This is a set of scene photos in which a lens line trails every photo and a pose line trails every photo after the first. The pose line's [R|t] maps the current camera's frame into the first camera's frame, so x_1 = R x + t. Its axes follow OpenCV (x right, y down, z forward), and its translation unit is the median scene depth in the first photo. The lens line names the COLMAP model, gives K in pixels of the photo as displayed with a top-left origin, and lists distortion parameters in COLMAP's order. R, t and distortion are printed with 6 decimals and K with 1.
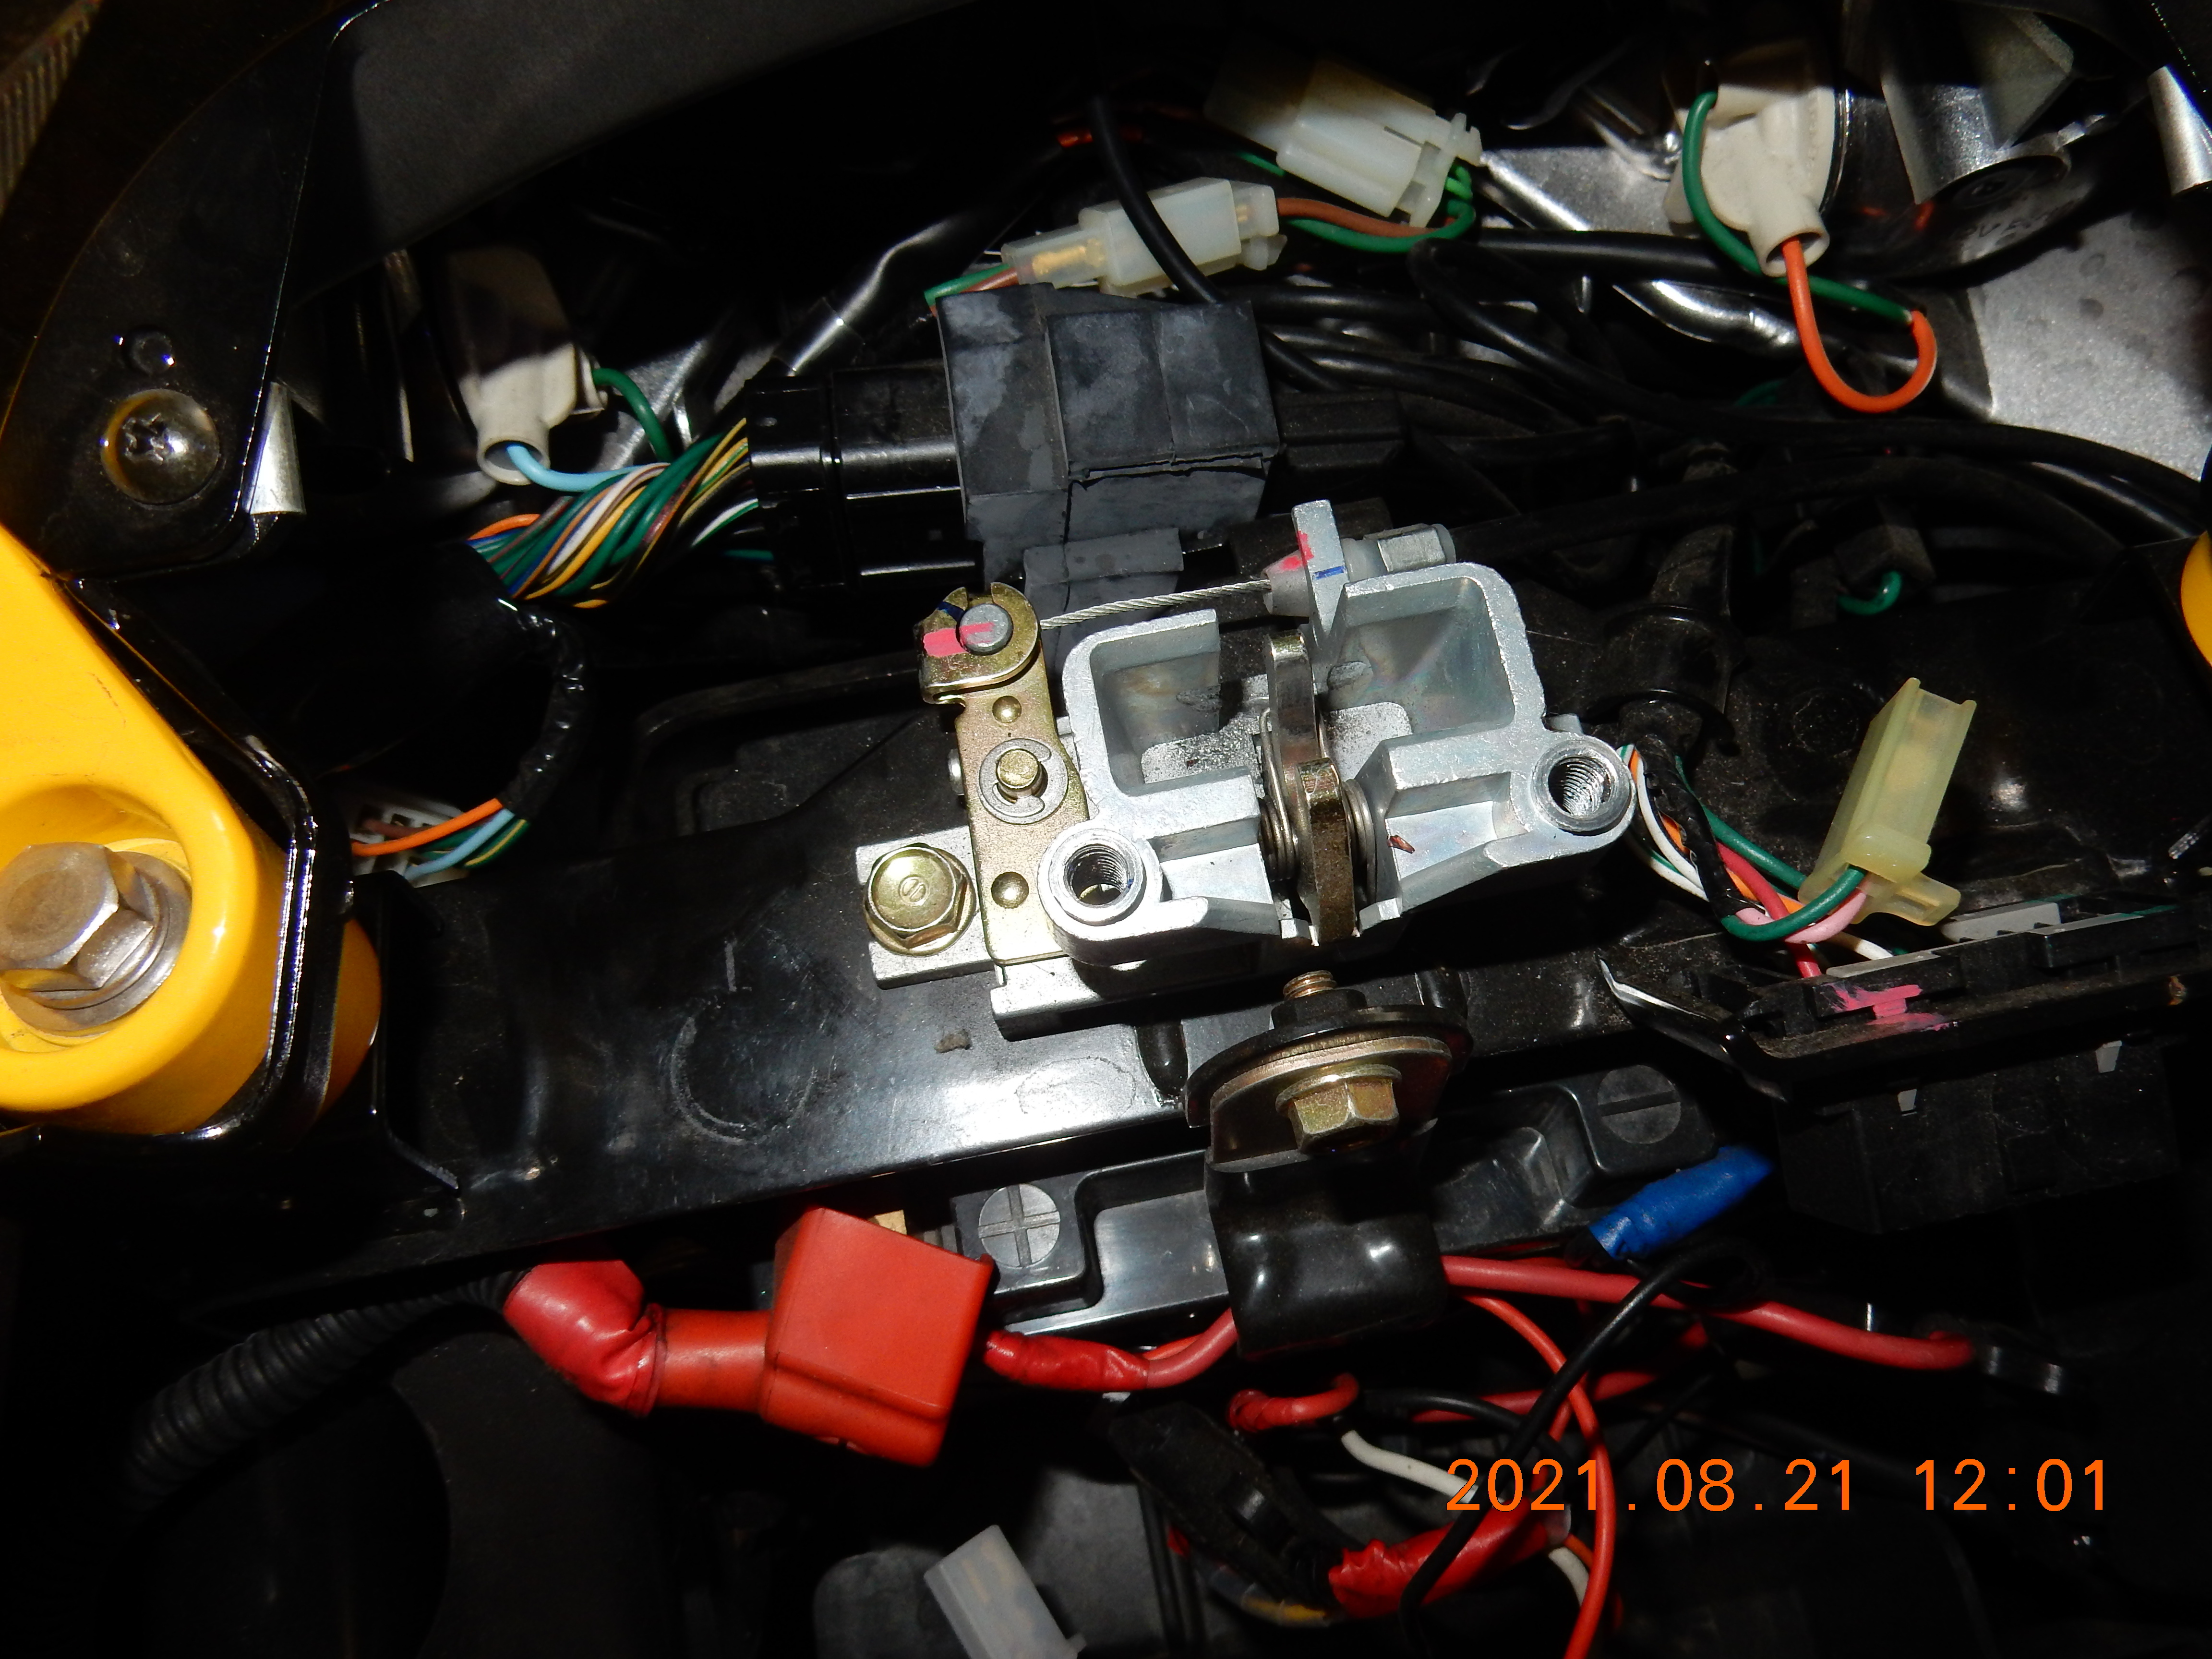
lens RADIAL K [[1690.8, 0, 1097.9], [0, 1690.8, 832.5], [0, 0, 1]] dist [0.009085, -0.005359]
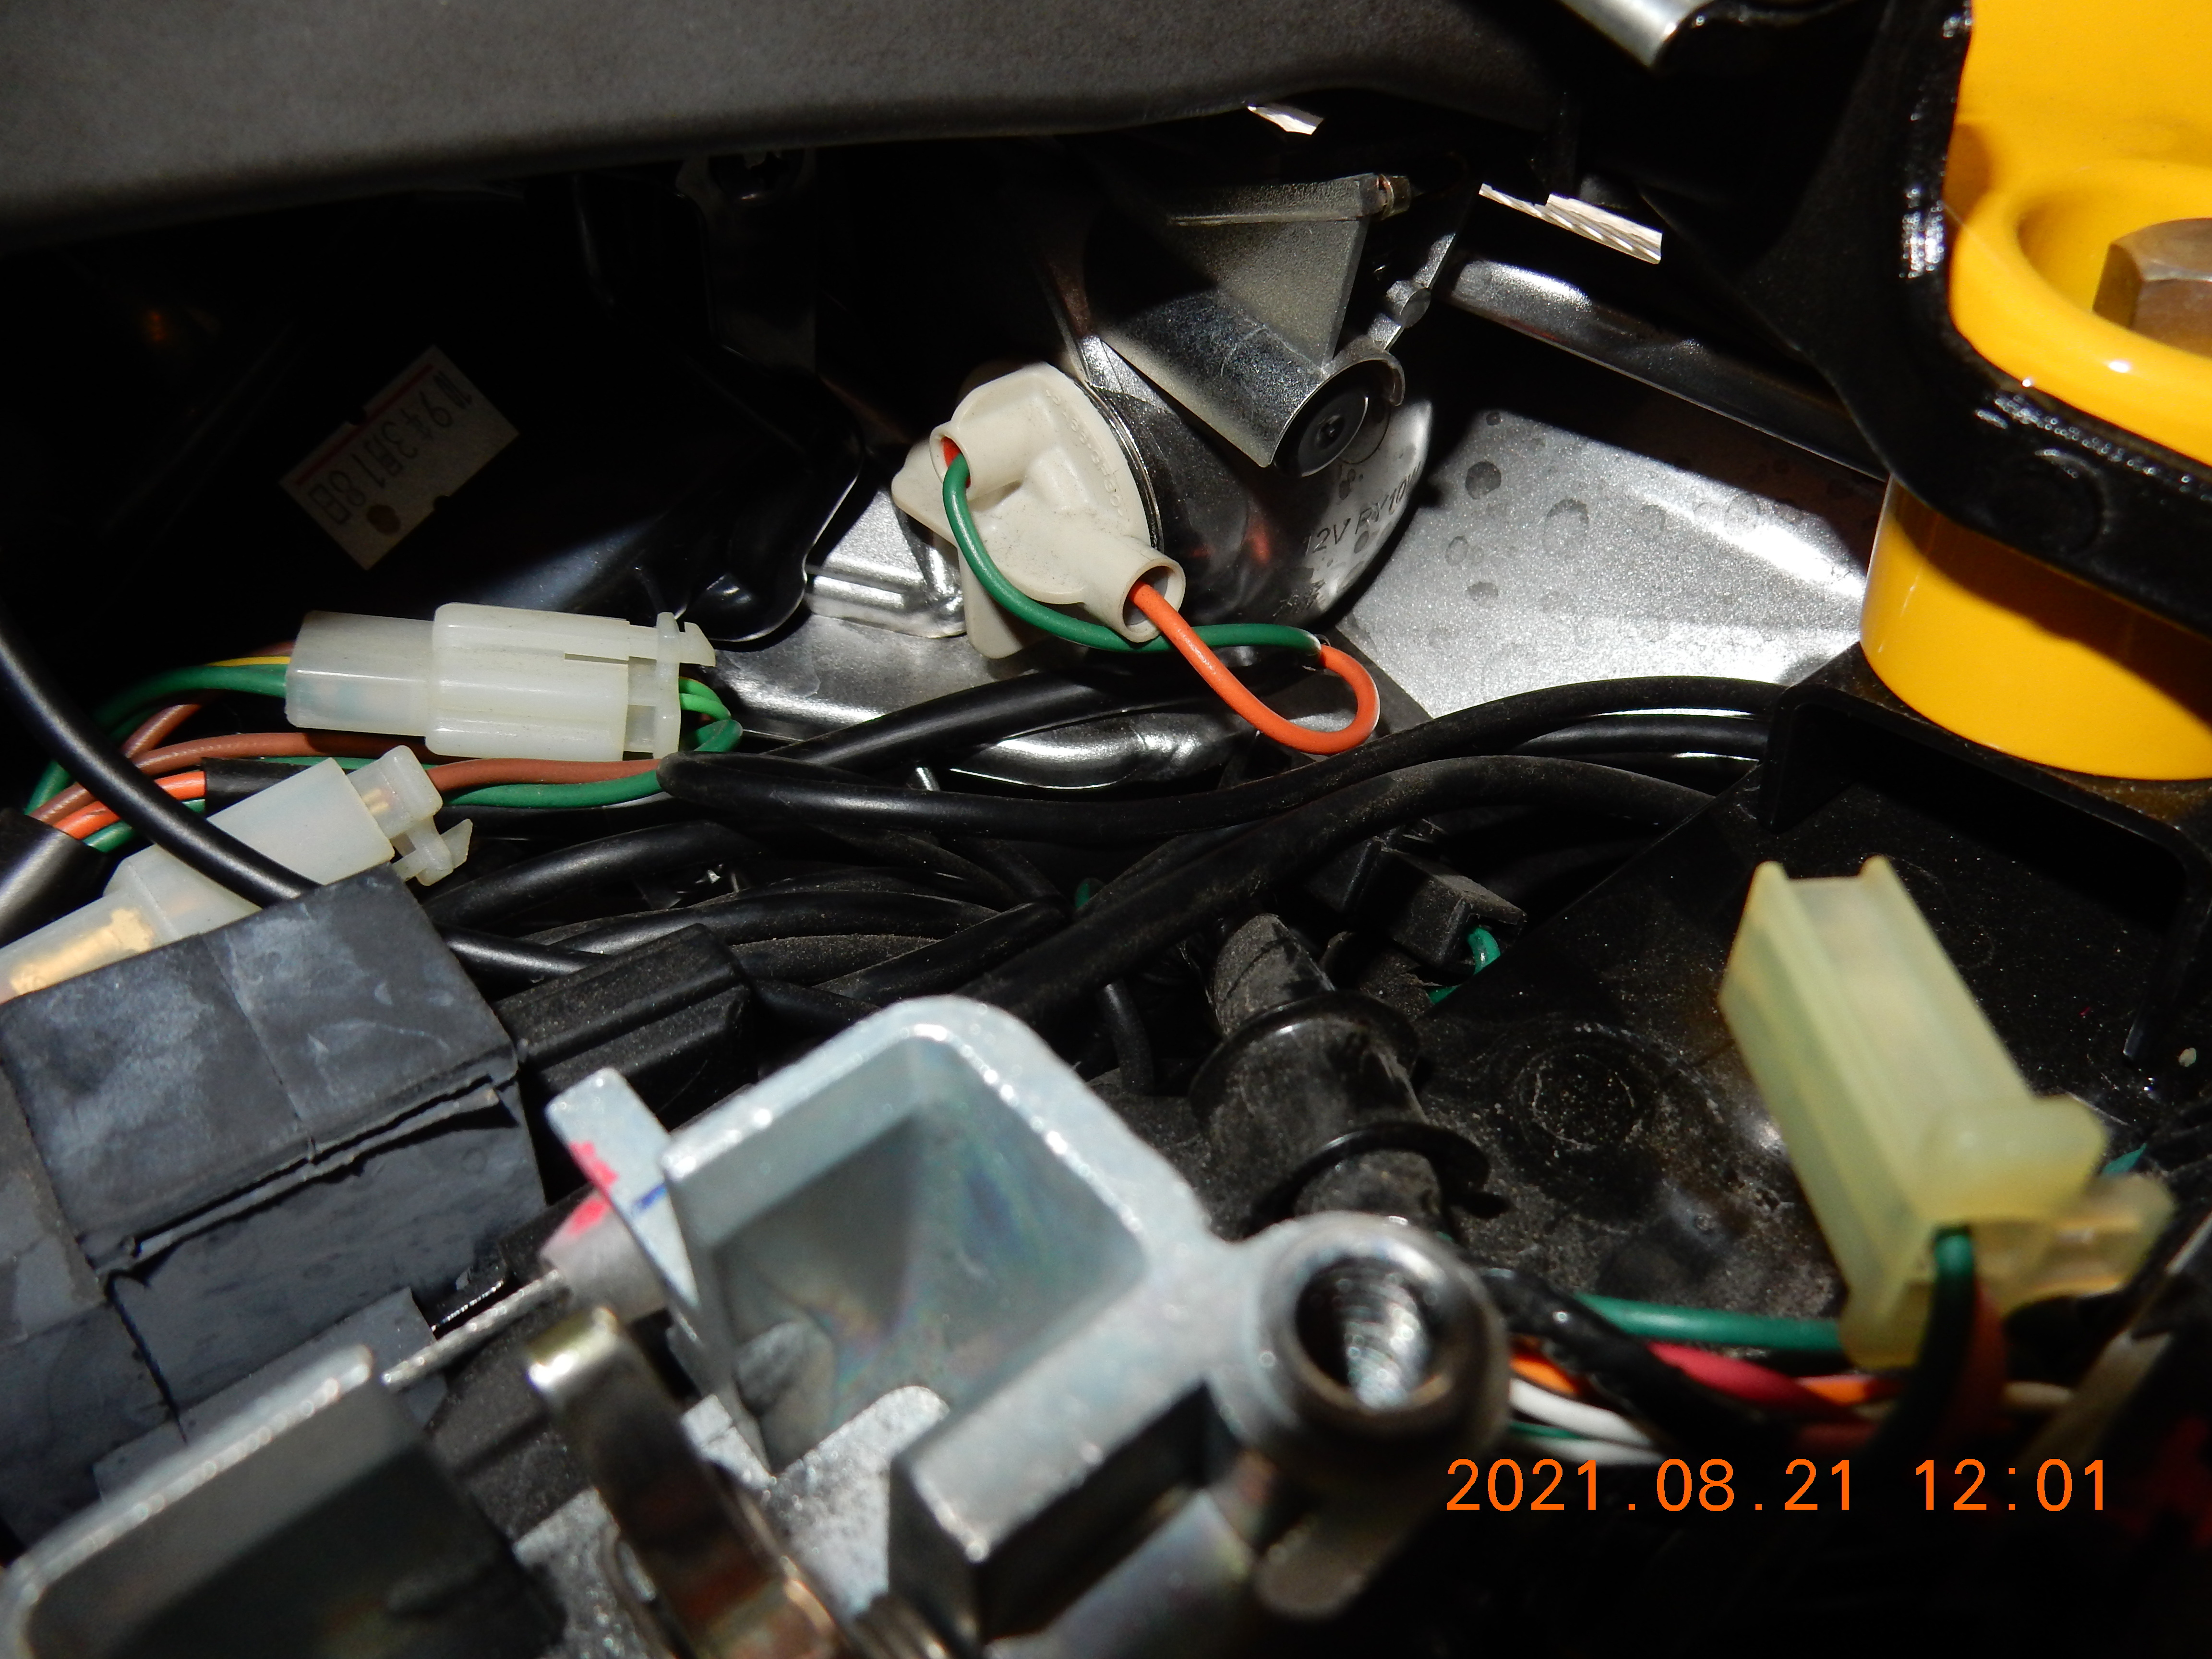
lens RADIAL K [[1690.8, 0, 1107.5], [0, 1690.8, 819.9], [0, 0, 1]] dist [0.009085, -0.005359]
pose [[0.864763, -0.328250, 0.380049, 0.089513], [0.464406, 0.810698, -0.356505, -0.008202], [-0.191082, 0.484789, 0.853503, 0.466597]]
